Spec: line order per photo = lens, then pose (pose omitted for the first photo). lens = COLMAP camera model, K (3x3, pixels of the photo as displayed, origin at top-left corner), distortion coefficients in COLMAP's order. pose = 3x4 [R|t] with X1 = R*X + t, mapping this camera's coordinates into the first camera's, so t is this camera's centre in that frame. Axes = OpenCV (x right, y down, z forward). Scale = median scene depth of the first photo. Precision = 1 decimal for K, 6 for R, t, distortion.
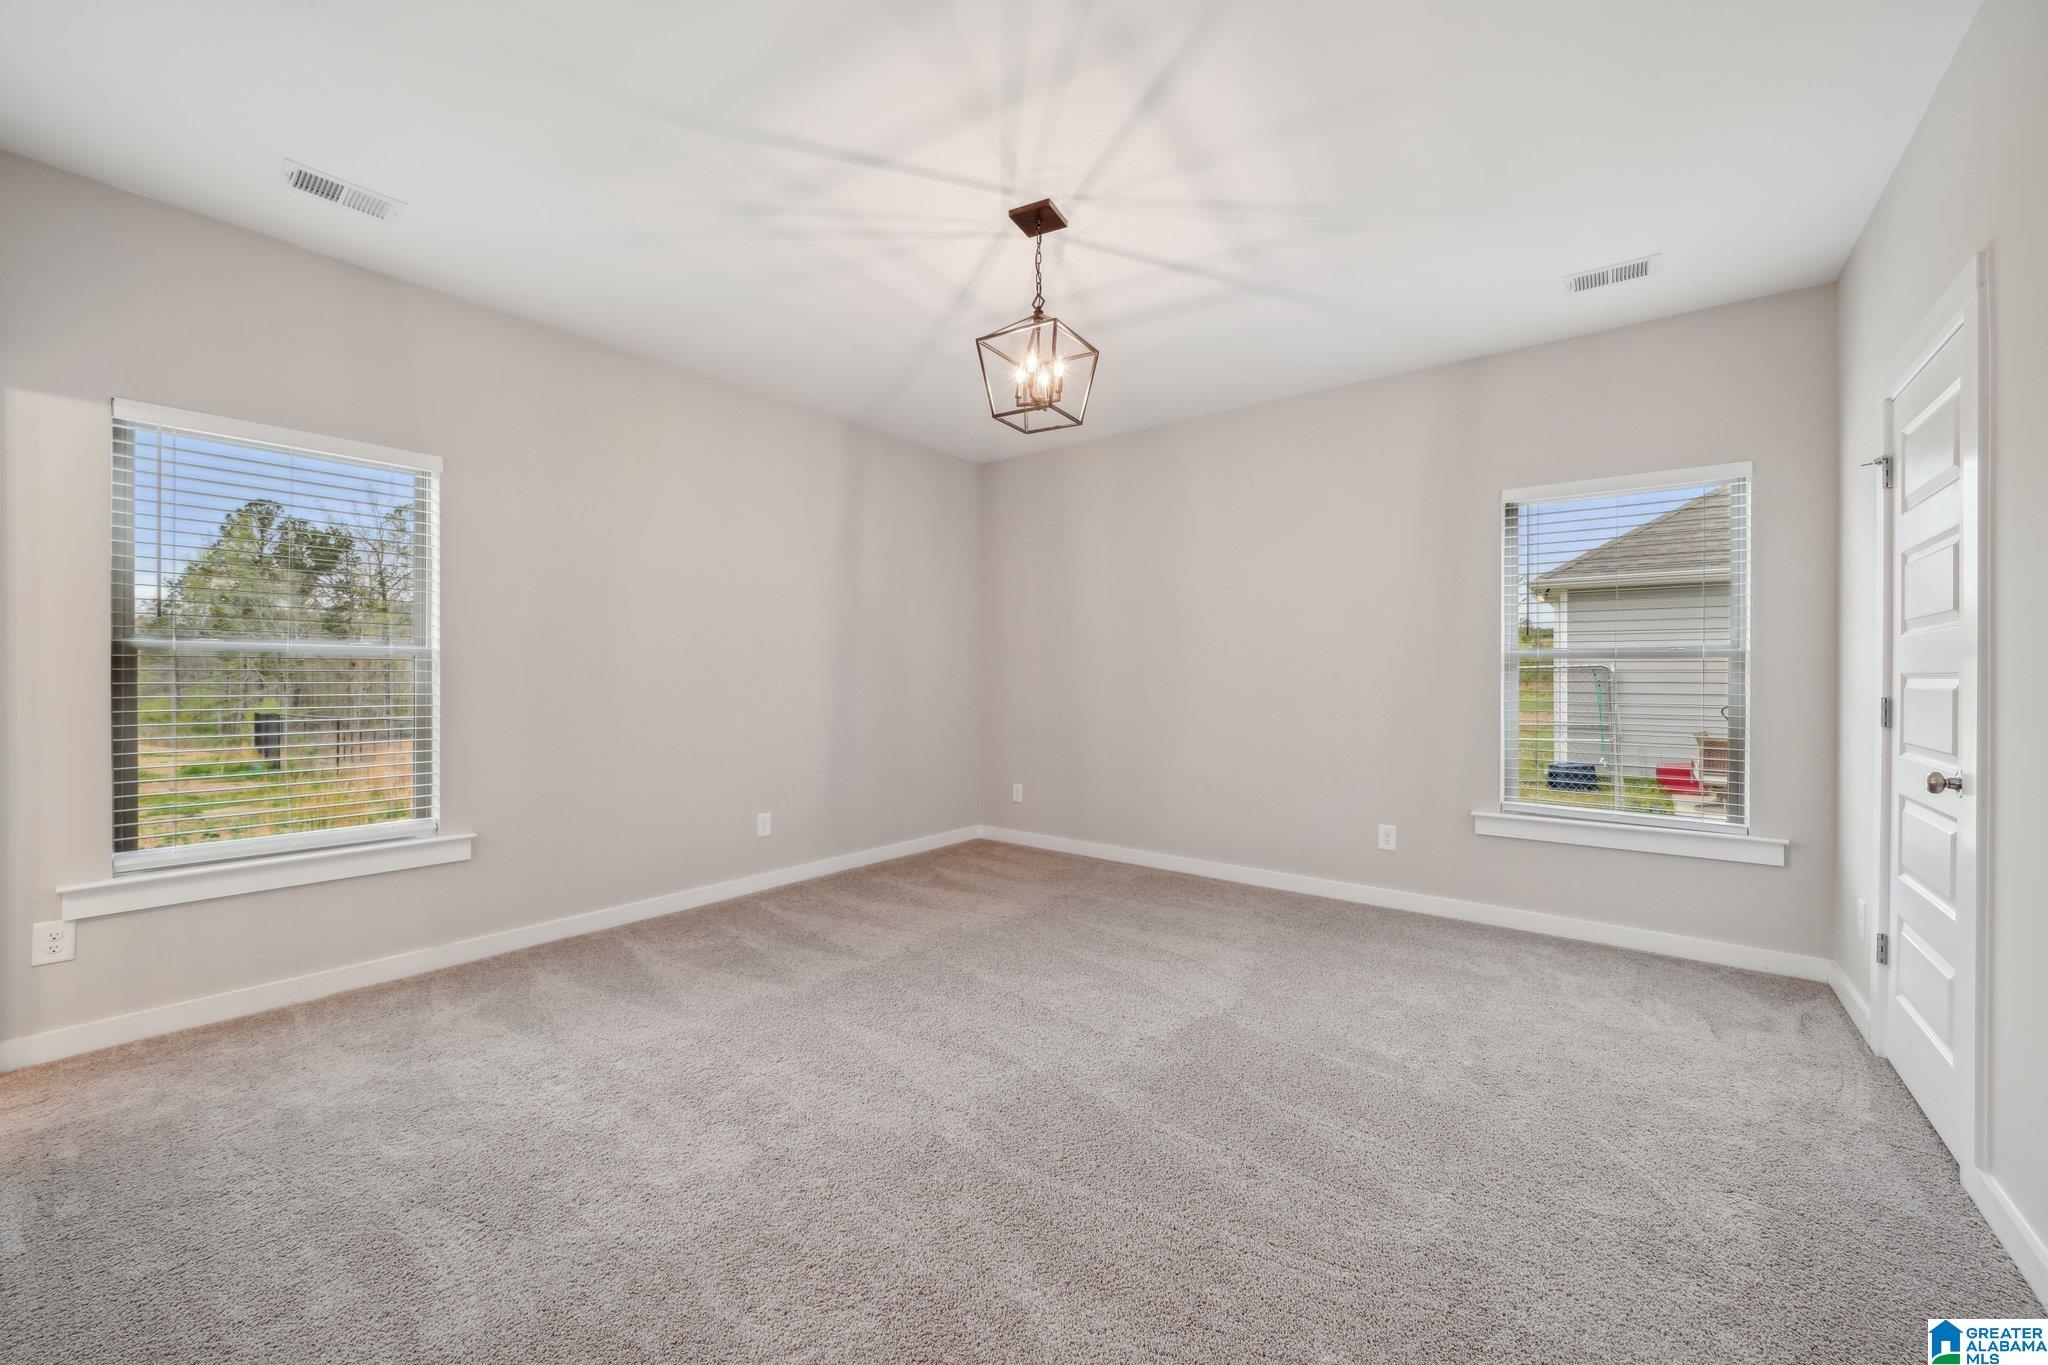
lens RADIAL K [[777.7, 0, 1025.0], [0, 777.7, 676.0], [0, 0, 1]] dist [-0.000155, -0.000008]
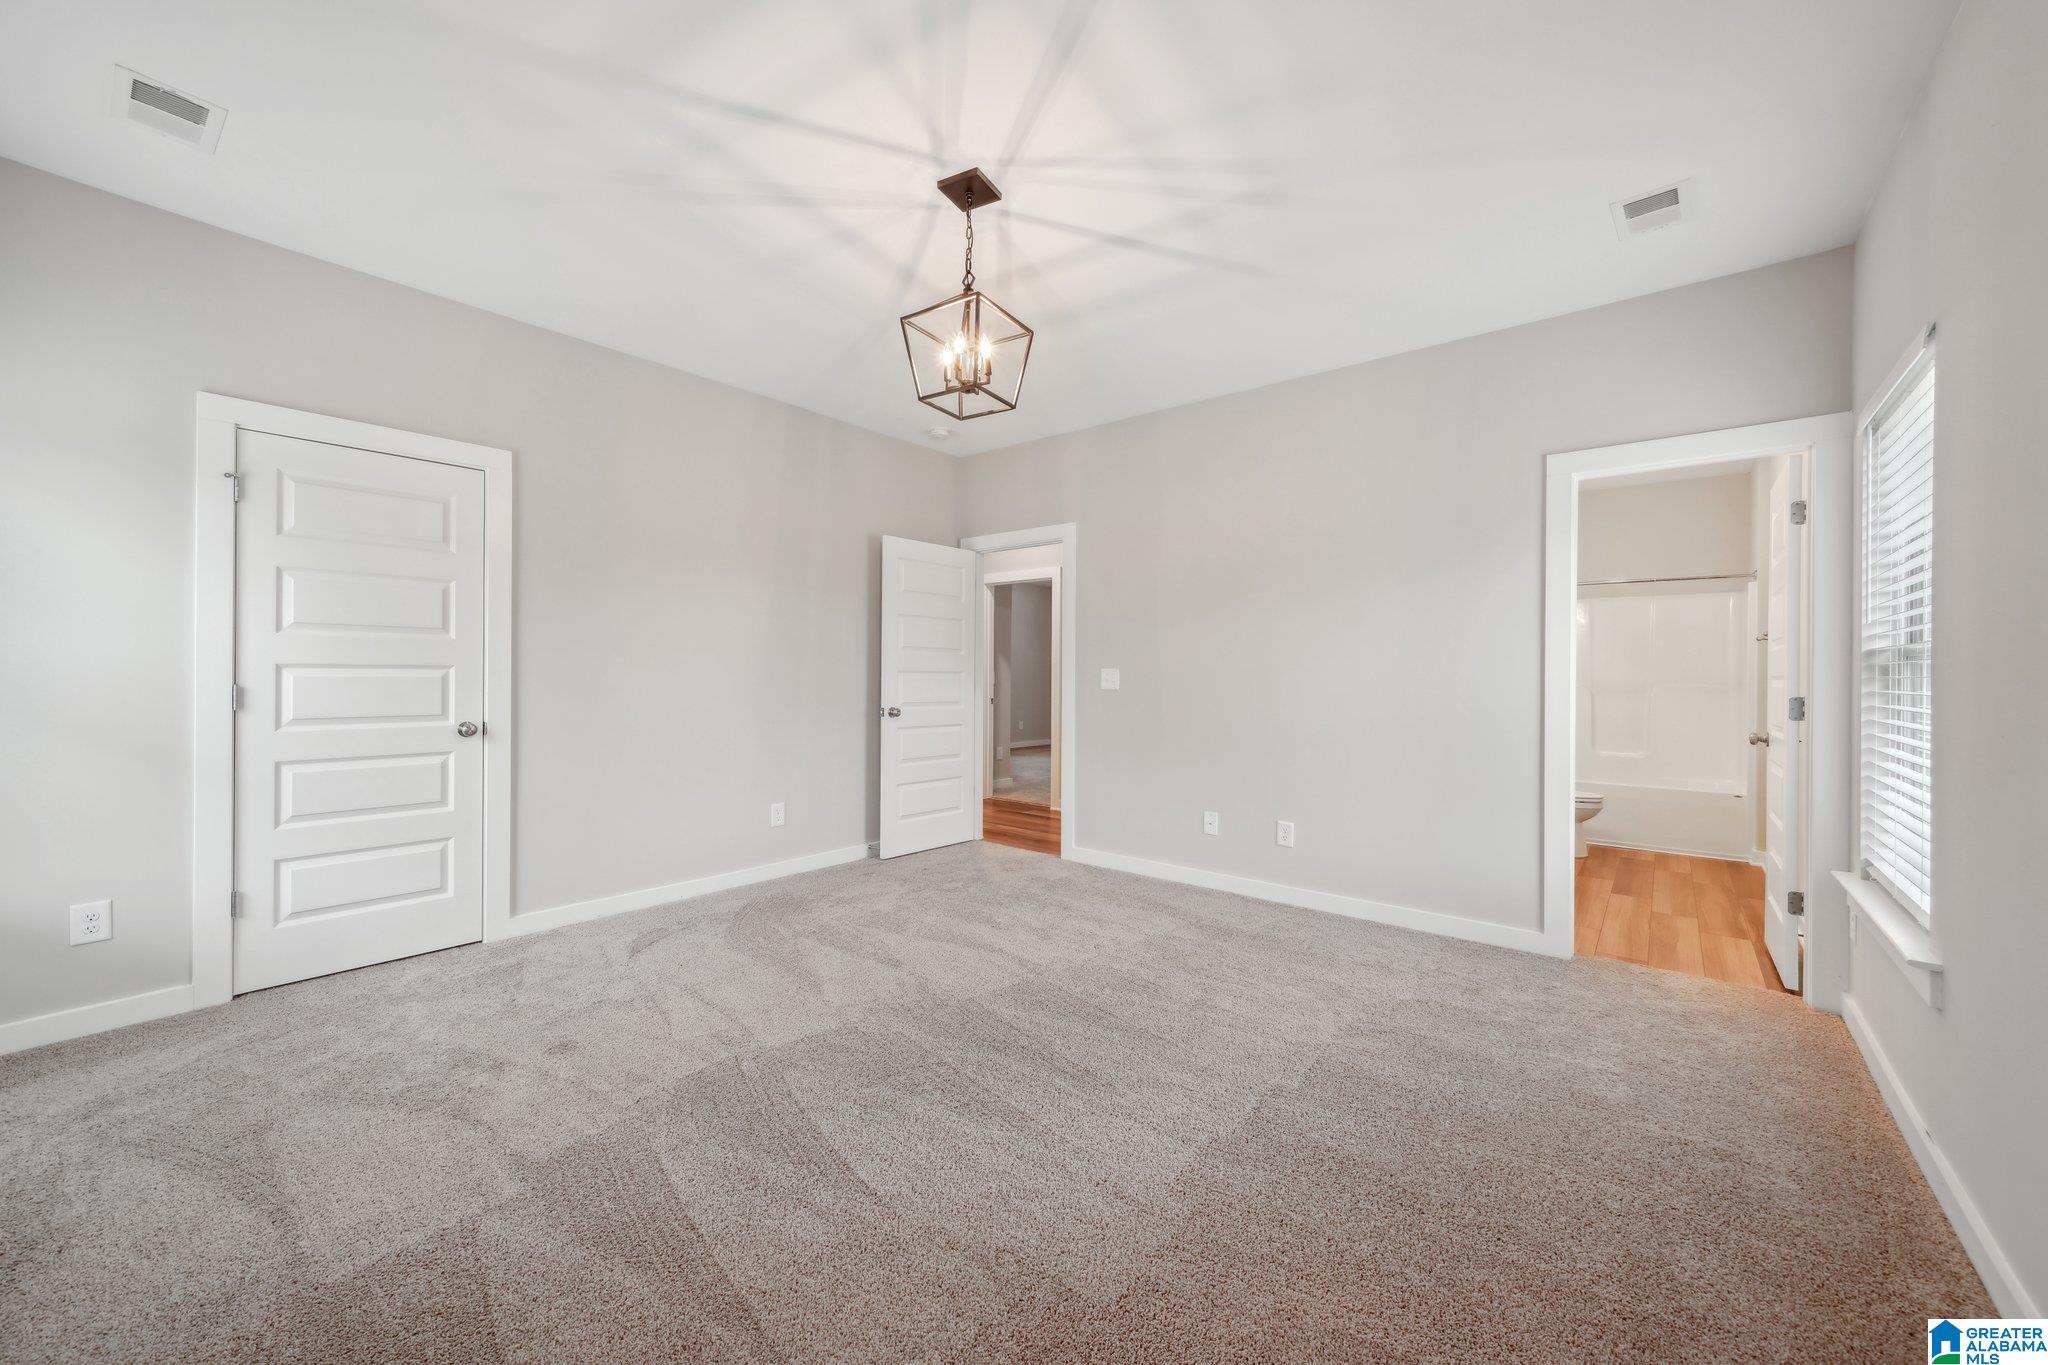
lens RADIAL K [[777.7, 0, 1025.0], [0, 777.7, 676.0], [0, 0, 1]] dist [-0.000155, -0.000008]
pose [[-0.999625, -0.010892, 0.025141, -0.079843], [-0.010799, 0.999934, 0.003833, -0.002773], [-0.025181, 0.003560, -0.999677, 1.944807]]
